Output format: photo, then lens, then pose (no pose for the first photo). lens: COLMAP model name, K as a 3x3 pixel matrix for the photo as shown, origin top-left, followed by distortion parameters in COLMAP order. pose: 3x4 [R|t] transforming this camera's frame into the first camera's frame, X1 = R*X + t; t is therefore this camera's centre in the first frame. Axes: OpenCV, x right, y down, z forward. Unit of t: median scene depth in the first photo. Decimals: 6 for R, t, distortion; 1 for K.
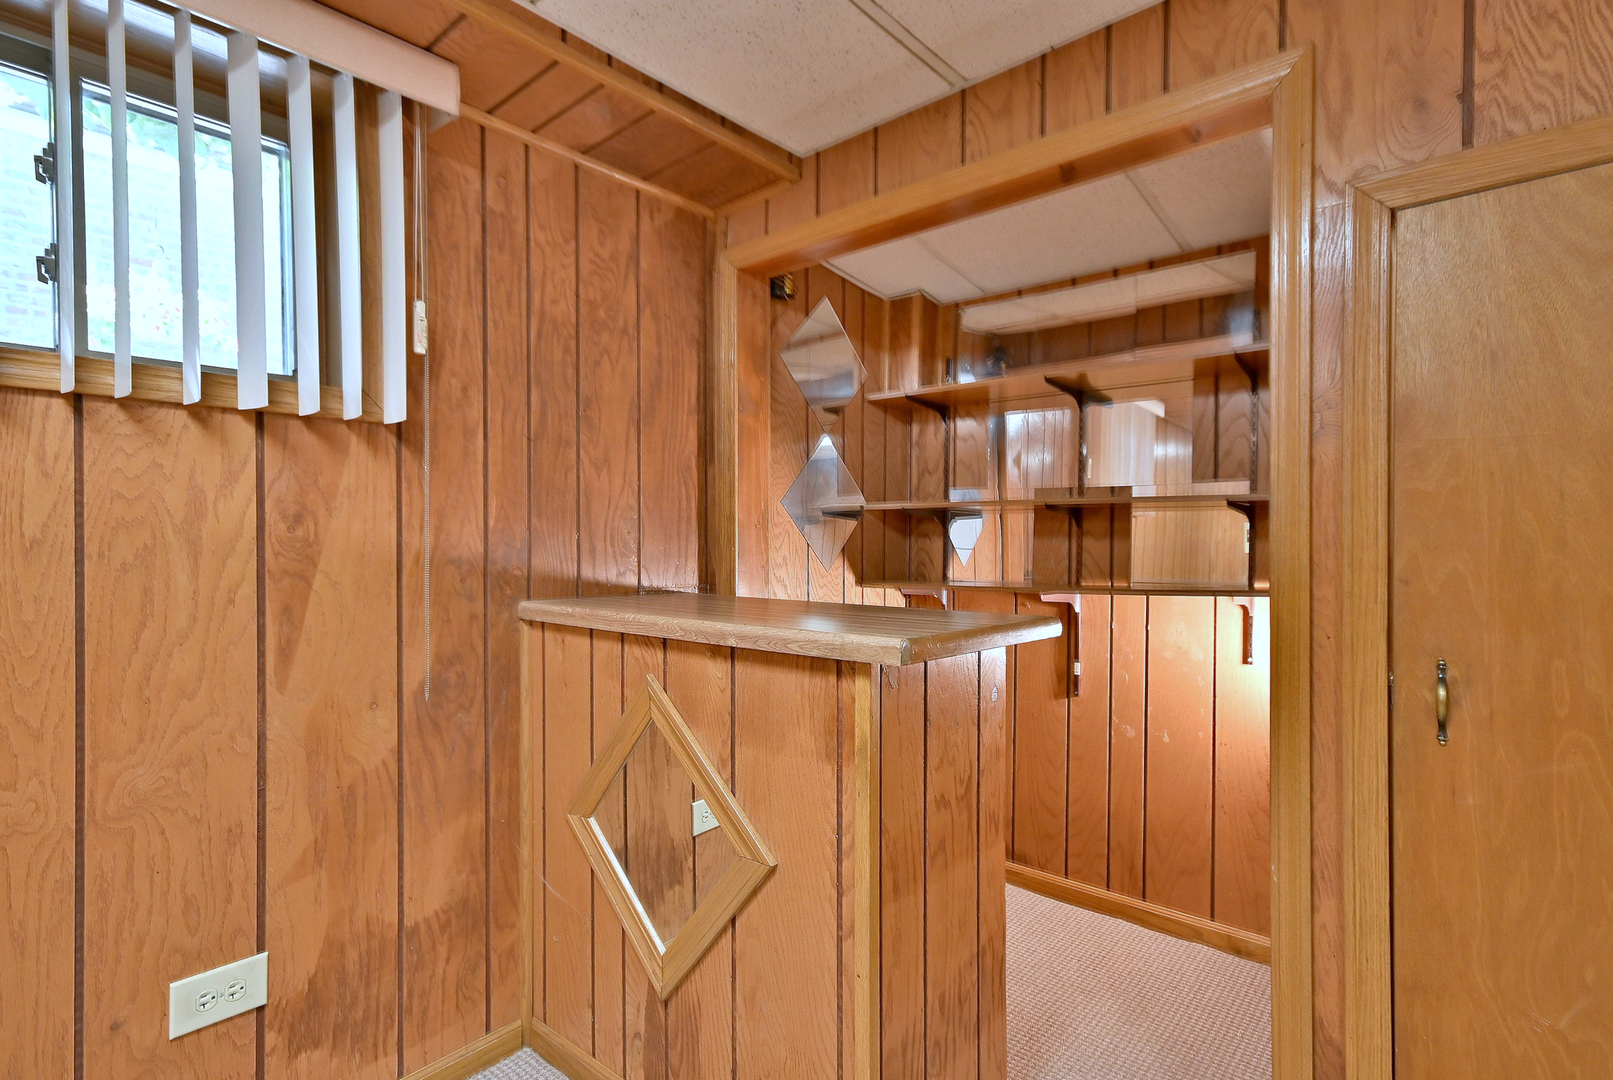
lens RADIAL K [[804.3, 0, 815.6], [0, 804.3, 537.9], [0, 0, 1]] dist [0.025693, 0.002800]
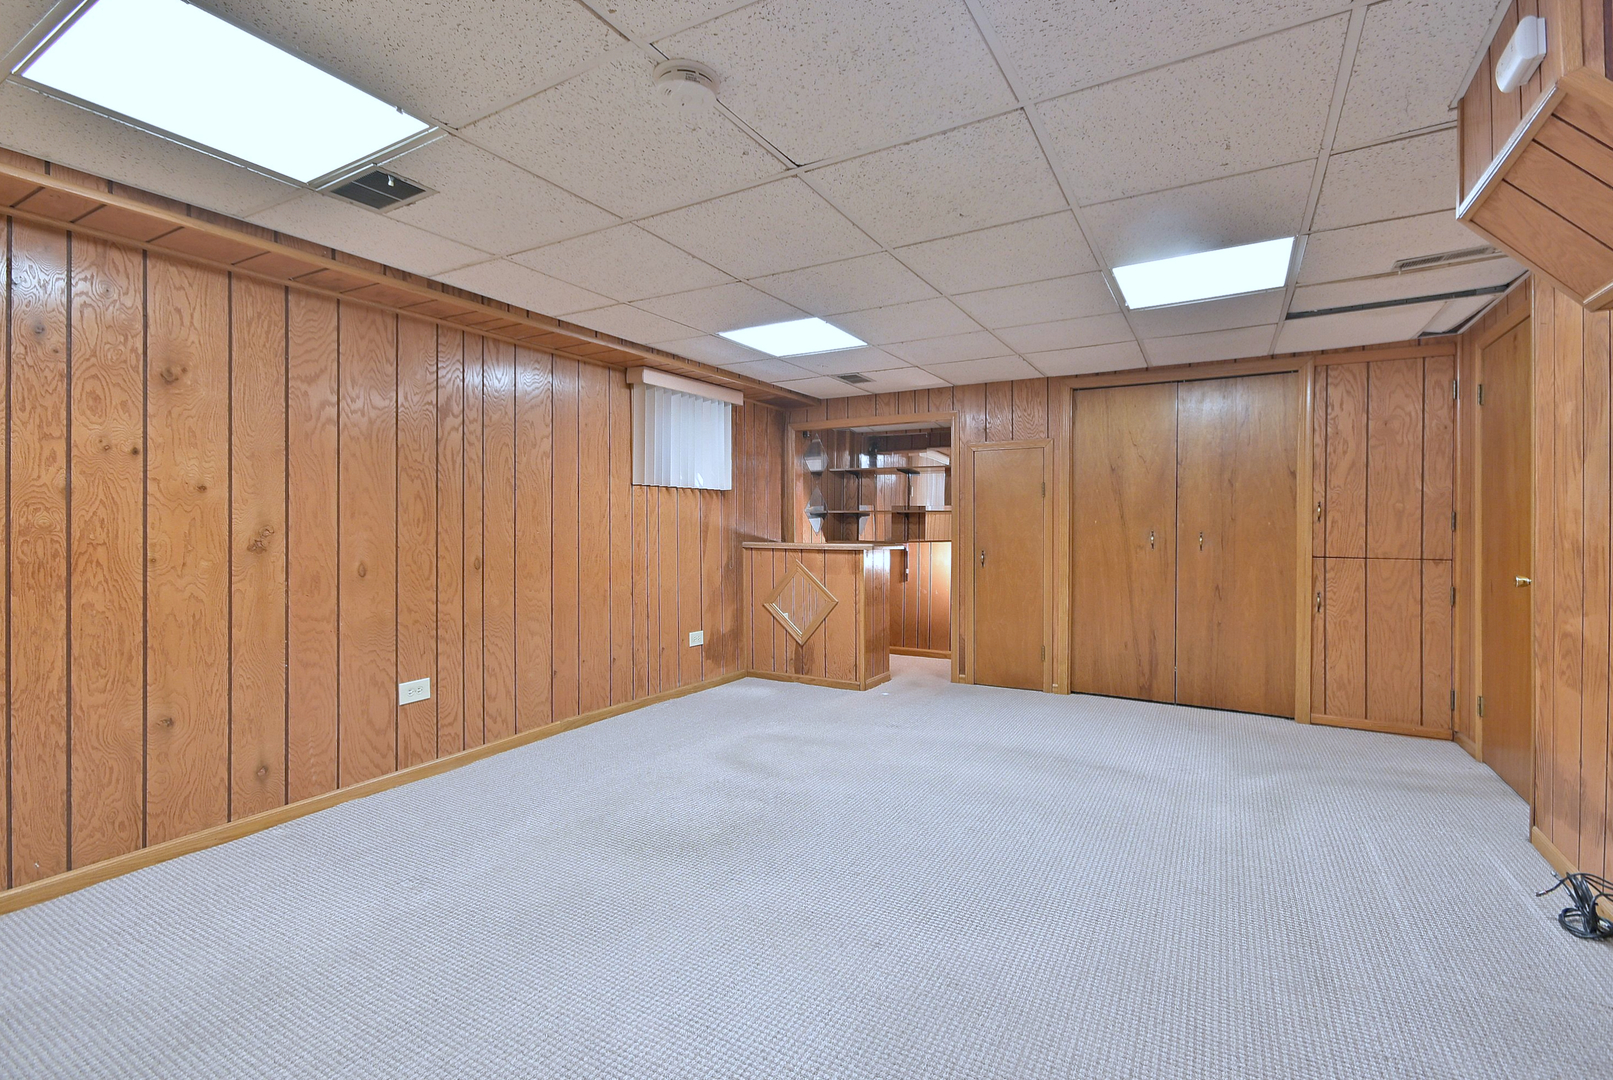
lens RADIAL K [[716.7, 0, 807.5], [0, 716.7, 529.2], [0, 0, 1]] dist [0.018335, 0.000633]
pose [[0.983545, 0.002974, 0.180638, -0.515805], [-0.002562, 0.999994, -0.002513, 0.026532], [-0.180645, 0.002008, 0.983546, -1.535151]]
